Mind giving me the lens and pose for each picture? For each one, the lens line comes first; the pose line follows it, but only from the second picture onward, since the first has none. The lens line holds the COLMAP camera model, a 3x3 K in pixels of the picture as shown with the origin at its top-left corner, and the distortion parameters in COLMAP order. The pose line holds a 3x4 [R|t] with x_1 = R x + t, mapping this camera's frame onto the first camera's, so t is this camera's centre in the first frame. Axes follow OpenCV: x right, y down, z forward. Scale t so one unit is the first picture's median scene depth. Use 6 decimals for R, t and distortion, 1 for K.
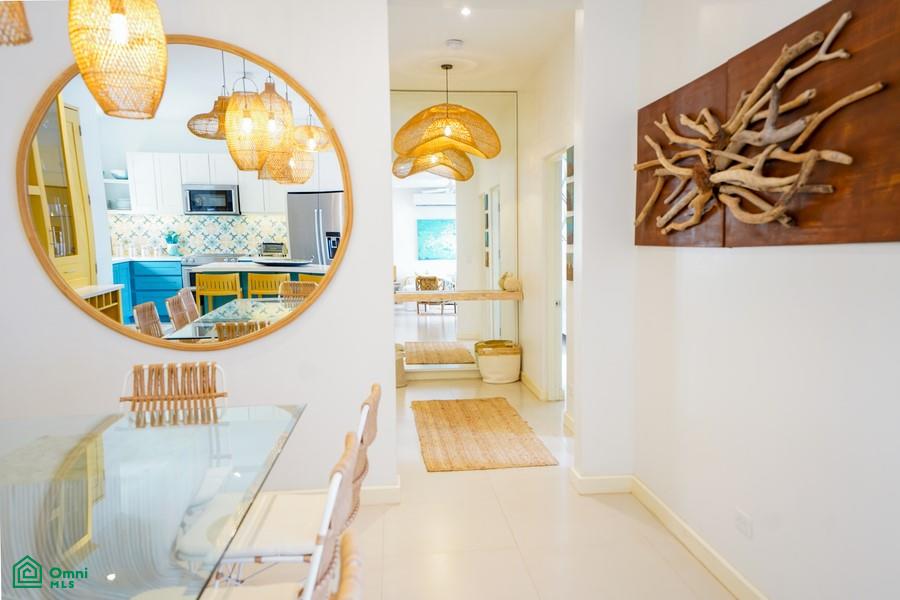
lens RADIAL K [[730.8, 0, 450.0], [0, 730.8, 300.0], [0, 0, 1]] dist [0.187430, 0.000298]
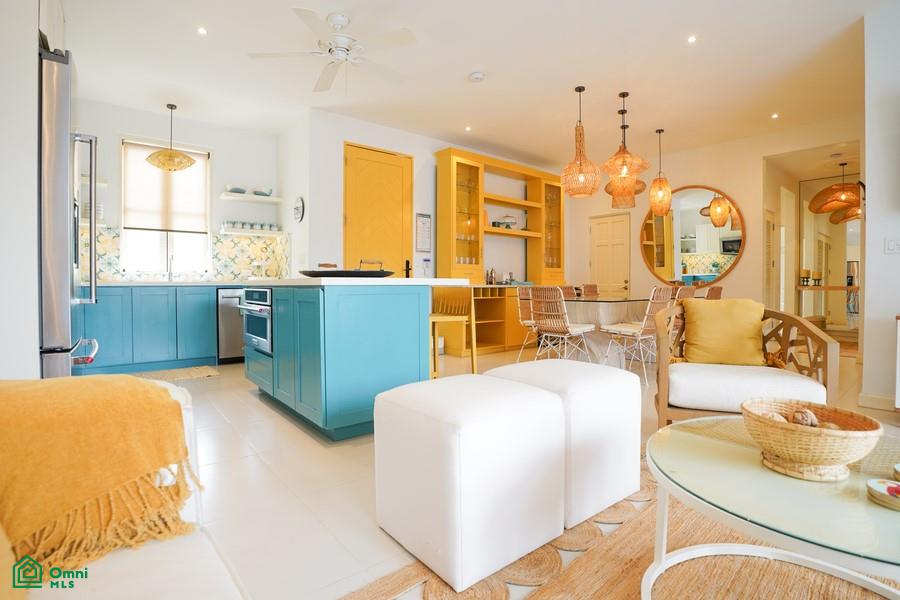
lens RADIAL K [[452.2, 0, 459.8], [0, 452.2, 279.6], [0, 0, 1]] dist [-0.041932, 0.000188]
pose [[0.599380, 0.012487, -0.800367, 0.492665], [-0.071583, 0.996708, -0.038057, 0.149578], [0.797257, 0.080103, 0.598301, -0.710890]]
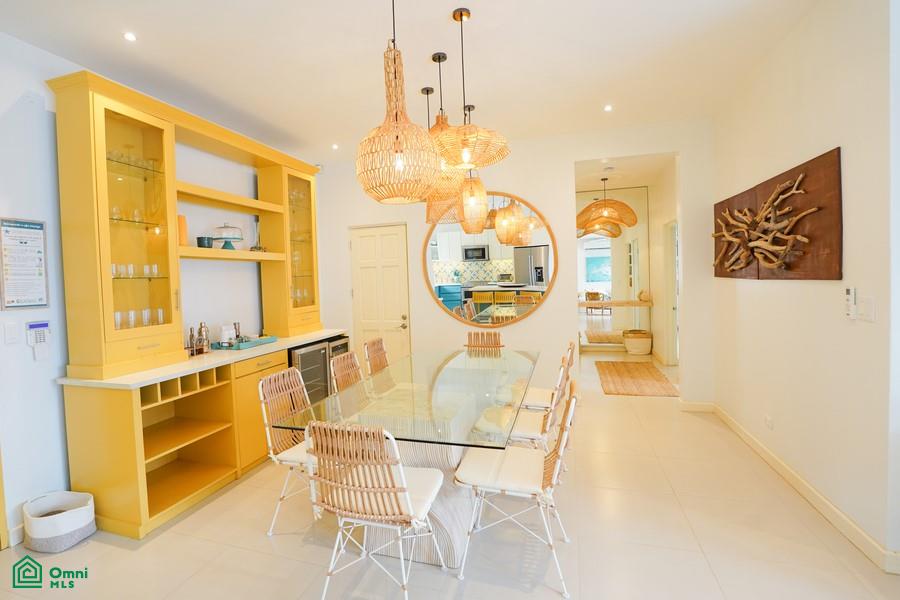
lens RADIAL K [[445.7, 0, 428.4], [0, 445.7, 290.0], [0, 0, 1]] dist [-0.032338, 0.000804]
pose [[0.927339, -0.004503, -0.374194, 0.000093], [-0.008465, 0.999419, -0.033007, 0.000751], [0.374126, 0.033776, 0.926763, -0.287449]]
